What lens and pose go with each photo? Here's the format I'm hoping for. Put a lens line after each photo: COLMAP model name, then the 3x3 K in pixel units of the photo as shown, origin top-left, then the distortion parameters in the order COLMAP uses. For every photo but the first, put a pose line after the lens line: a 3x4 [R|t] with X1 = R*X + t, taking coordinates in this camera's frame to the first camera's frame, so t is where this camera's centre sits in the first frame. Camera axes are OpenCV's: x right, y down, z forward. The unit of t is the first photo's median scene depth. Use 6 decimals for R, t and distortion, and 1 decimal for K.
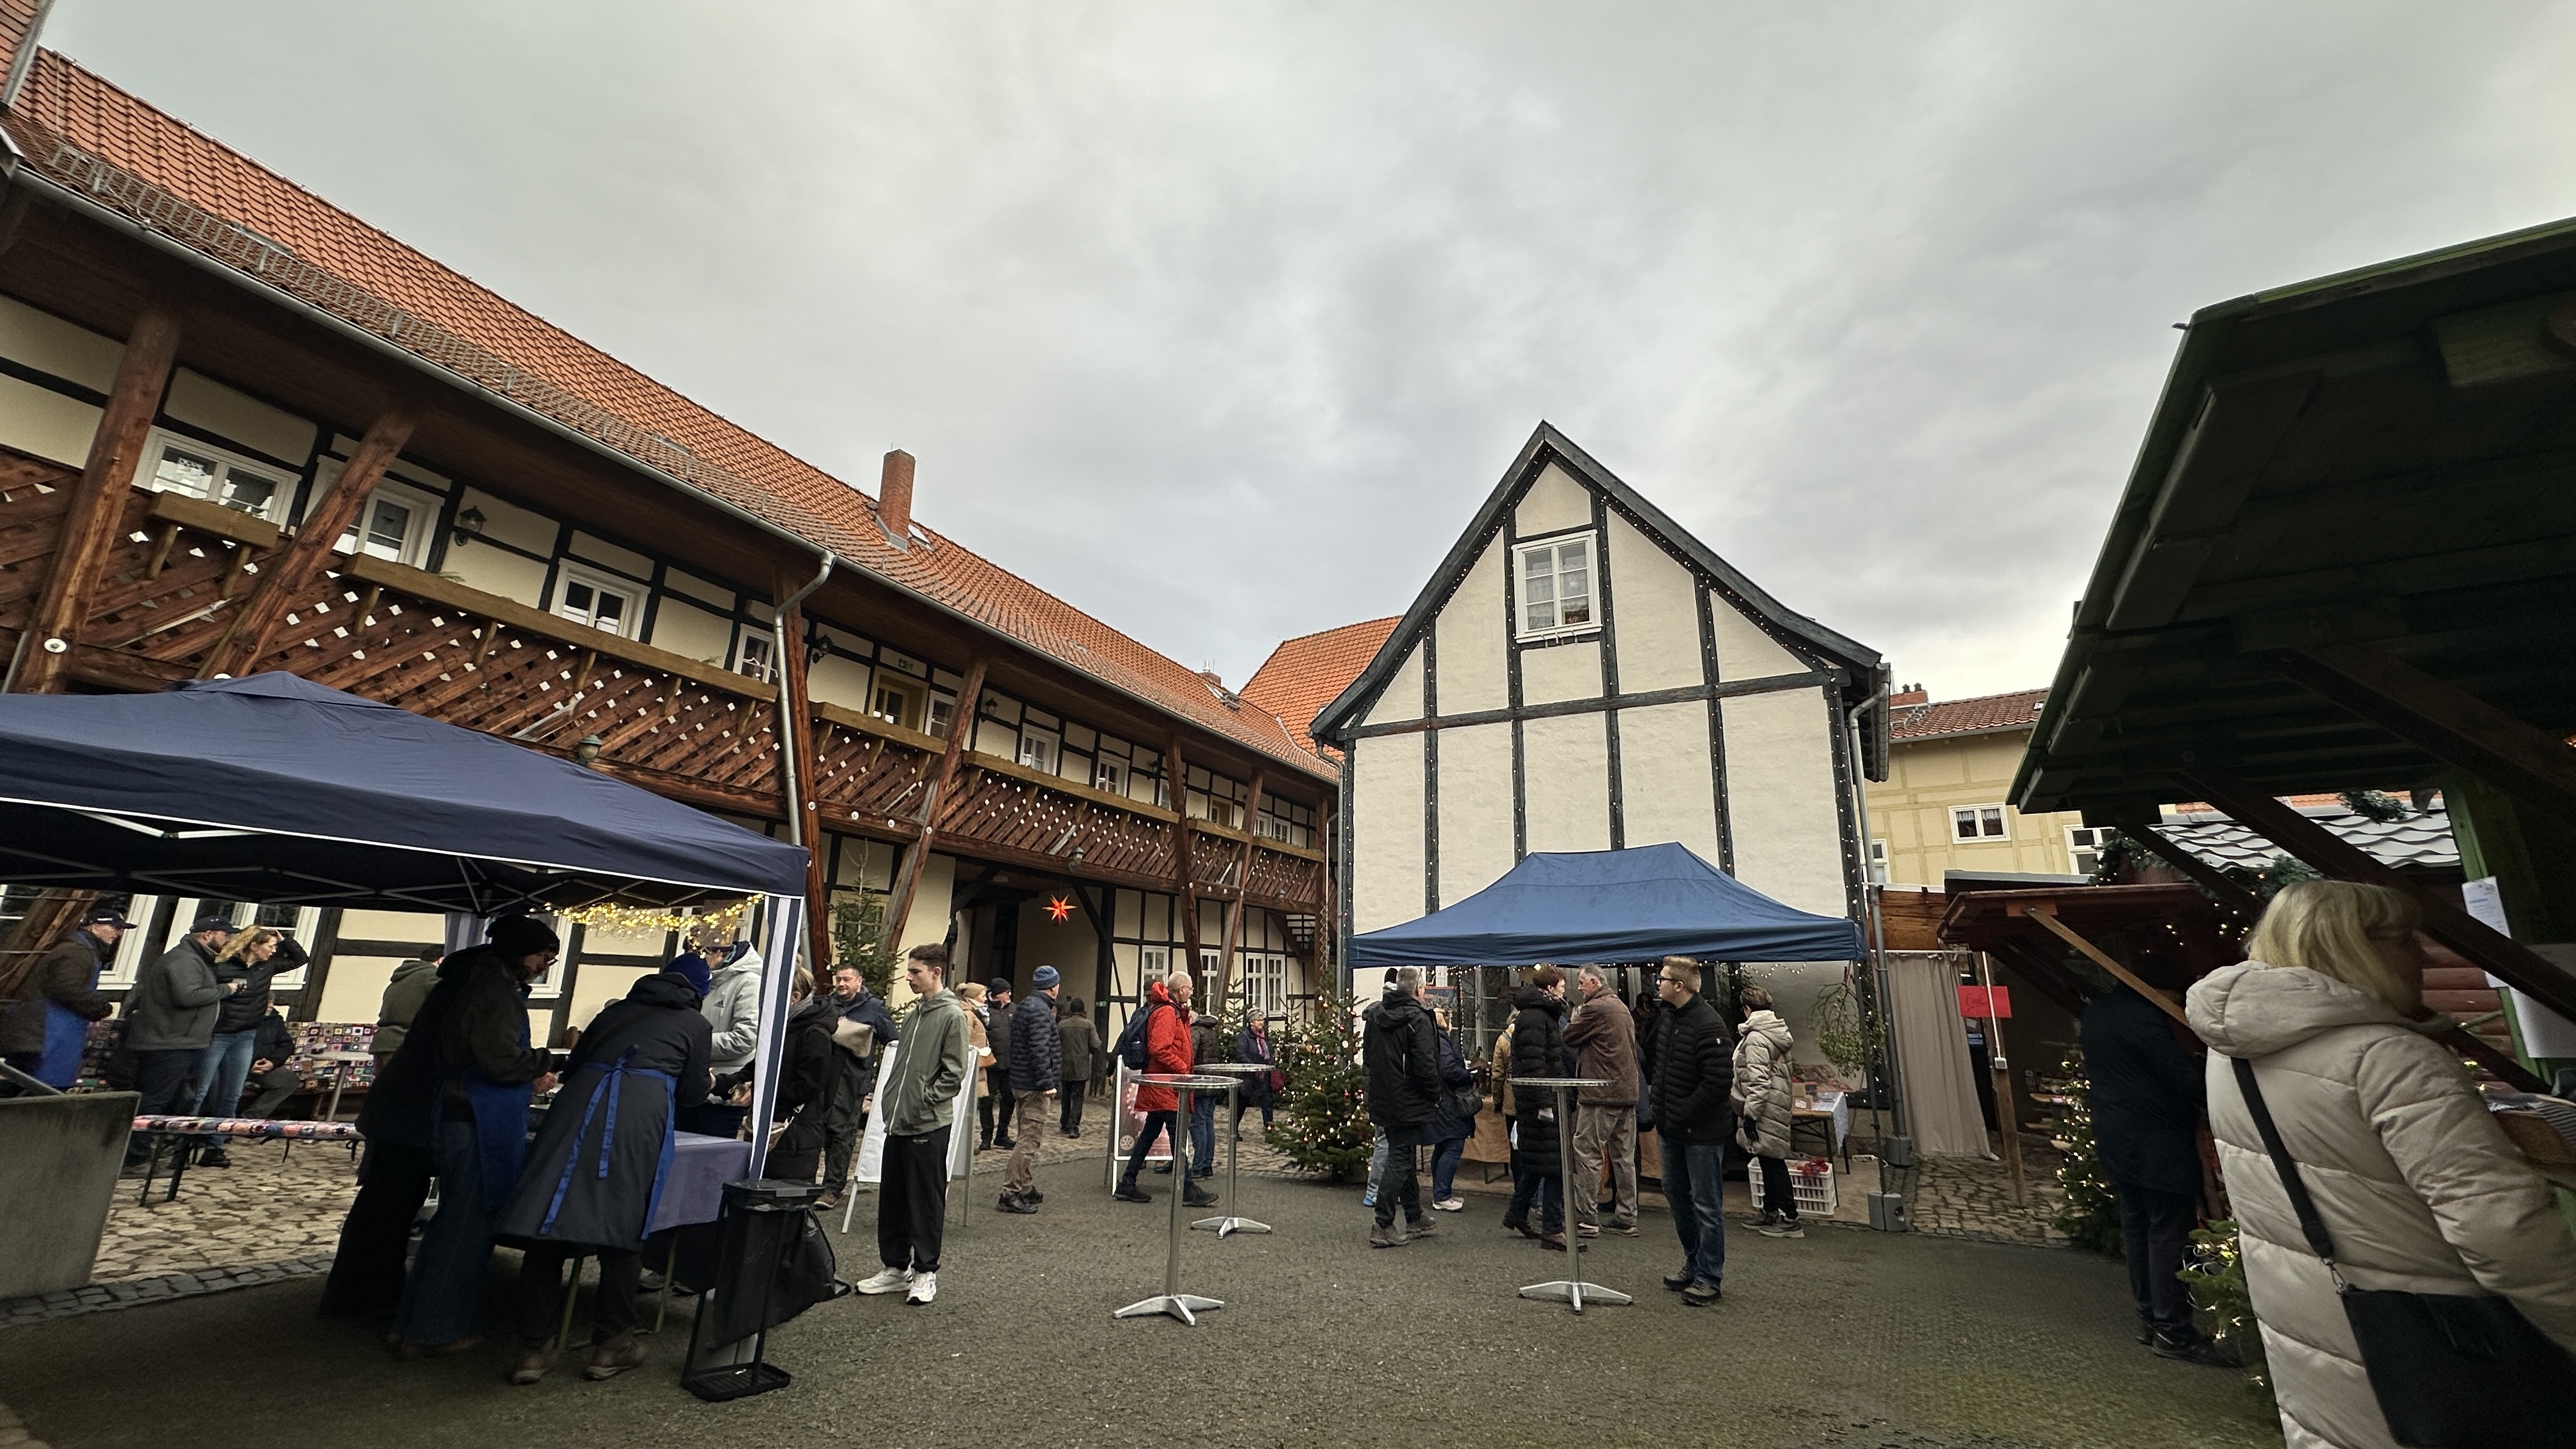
lens RADIAL K [[1111.7, 0, 1285.5], [0, 1111.7, 715.3], [0, 0, 1]] dist [-0.001877, -0.000263]
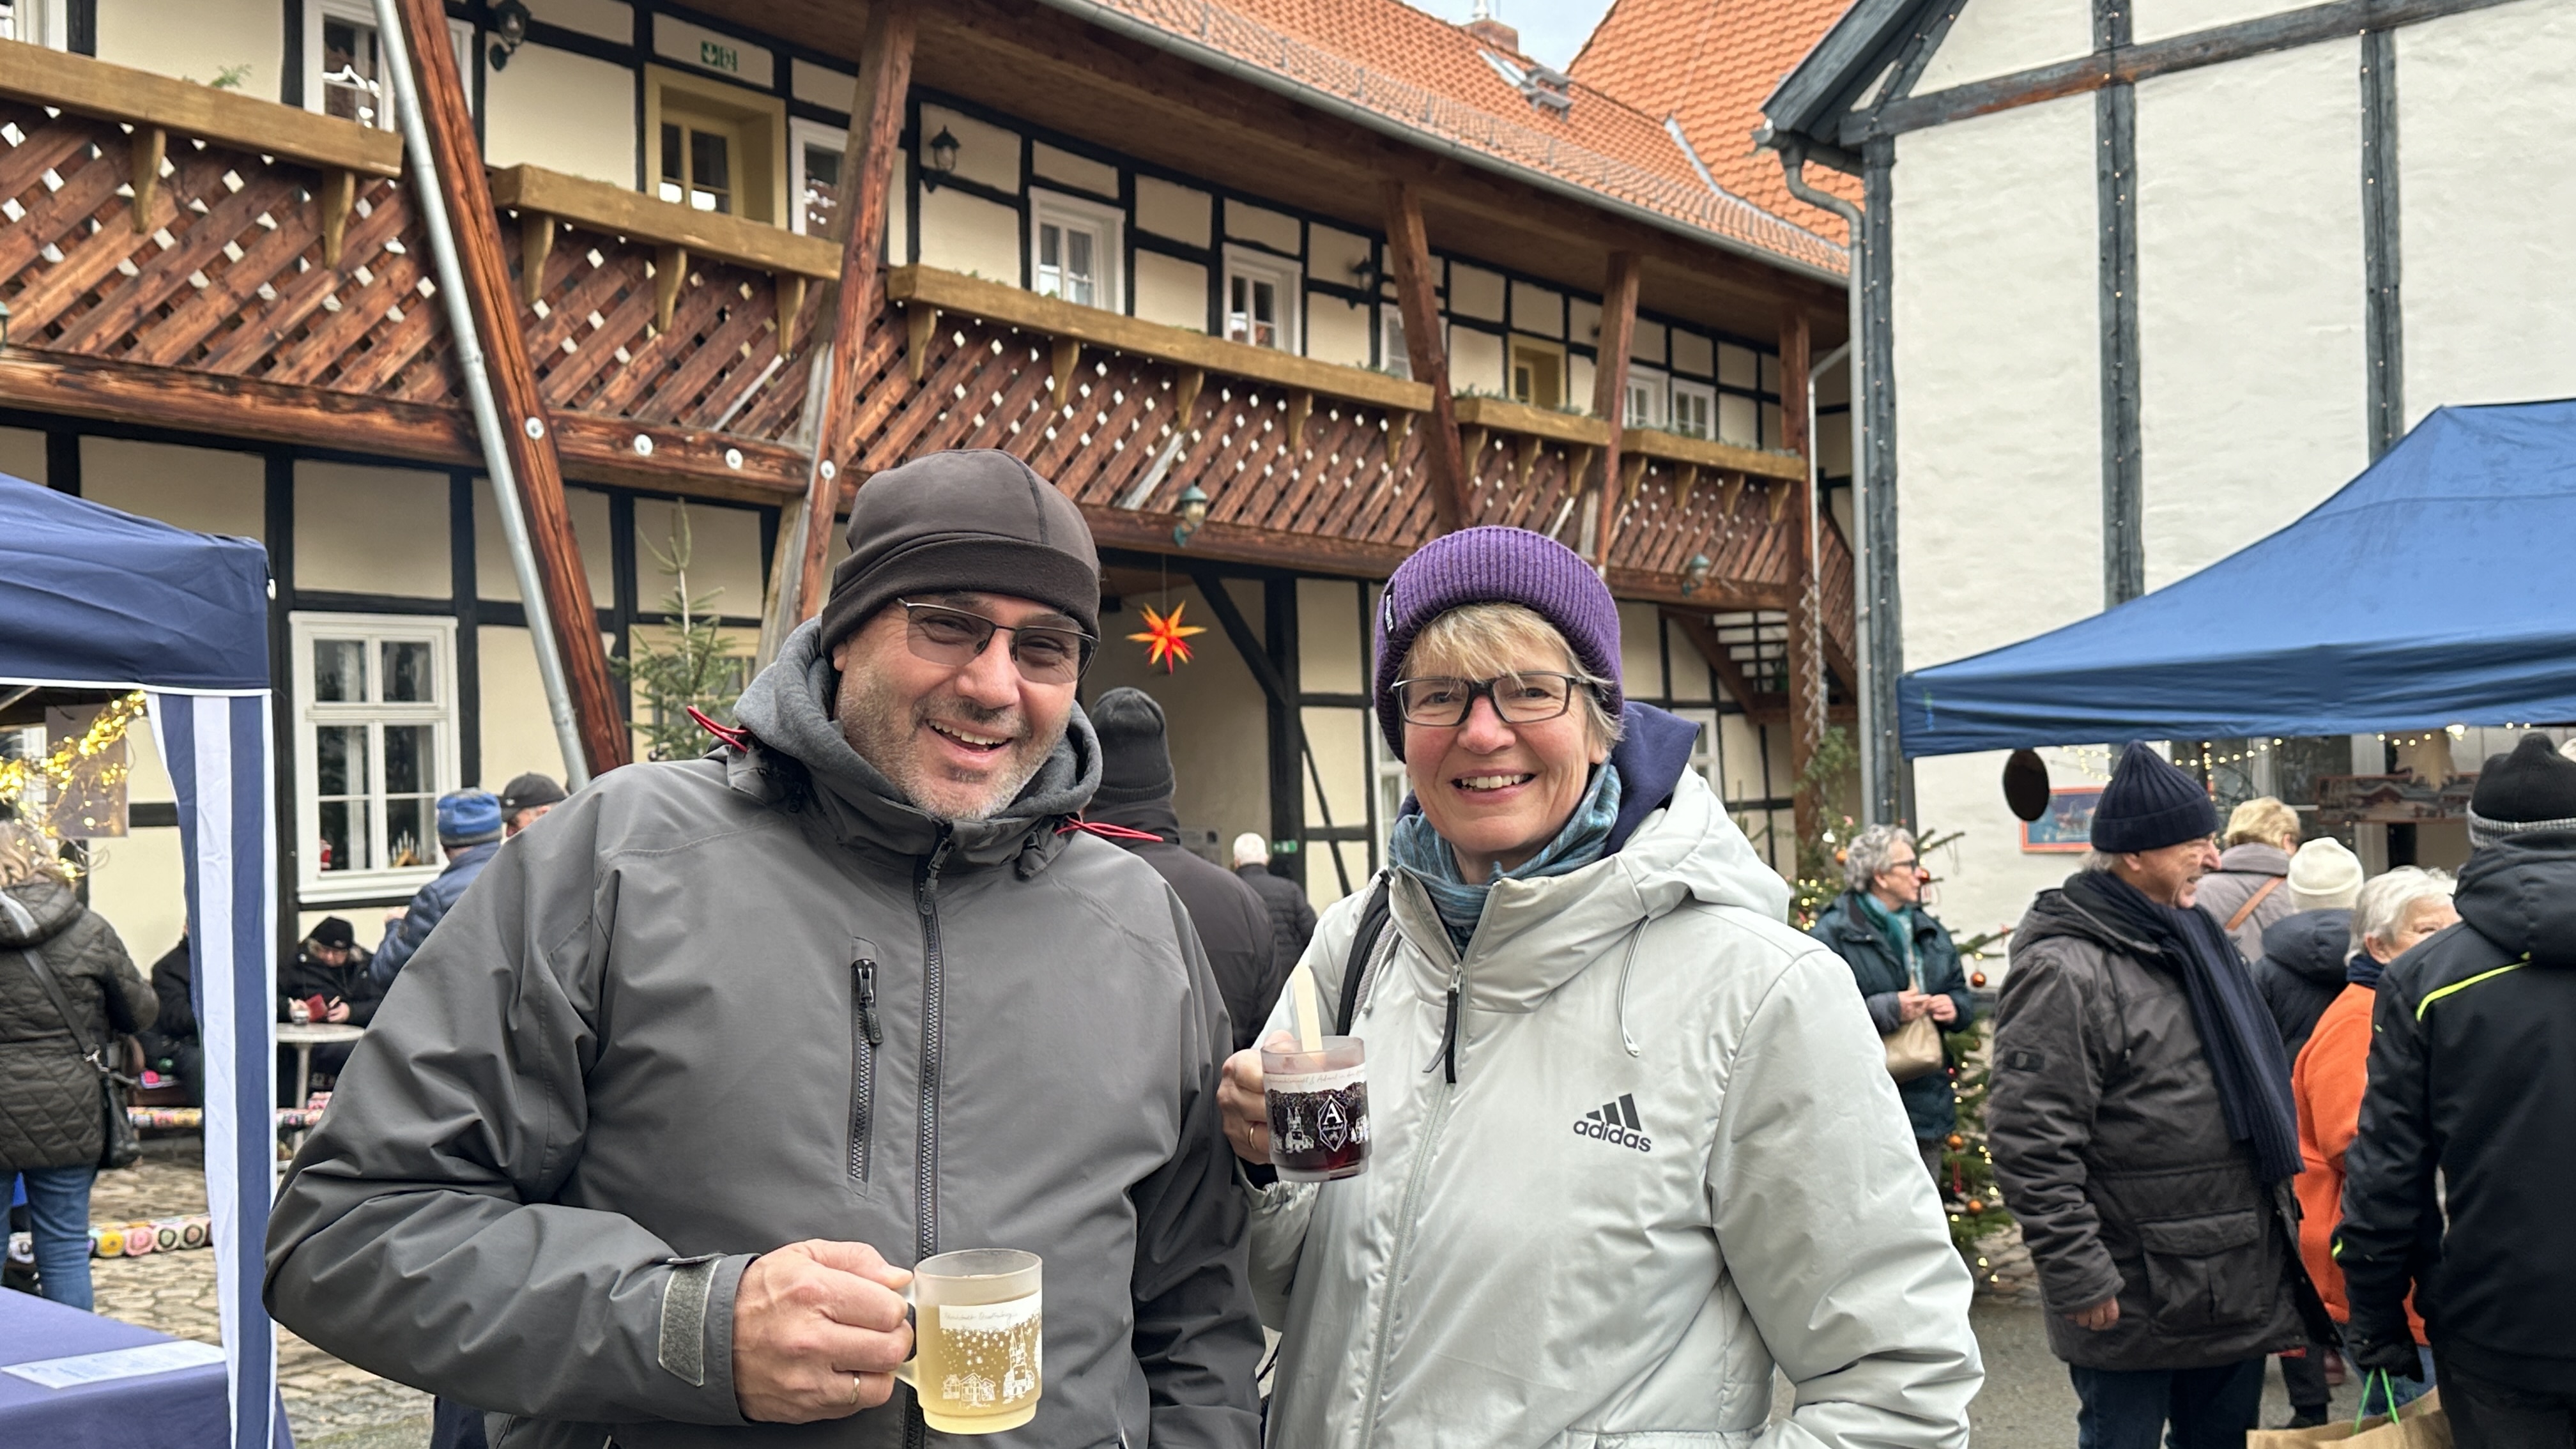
lens RADIAL K [[2258.3, 0, 1283.3], [0, 2258.3, 730.6], [0, 0, 1]] dist [0.079012, -0.054424]
pose [[0.982373, -0.049389, -0.180288, -0.008091], [0.089524, 0.970970, 0.221815, 0.025173], [0.164099, -0.234046, 0.958277, 0.192921]]
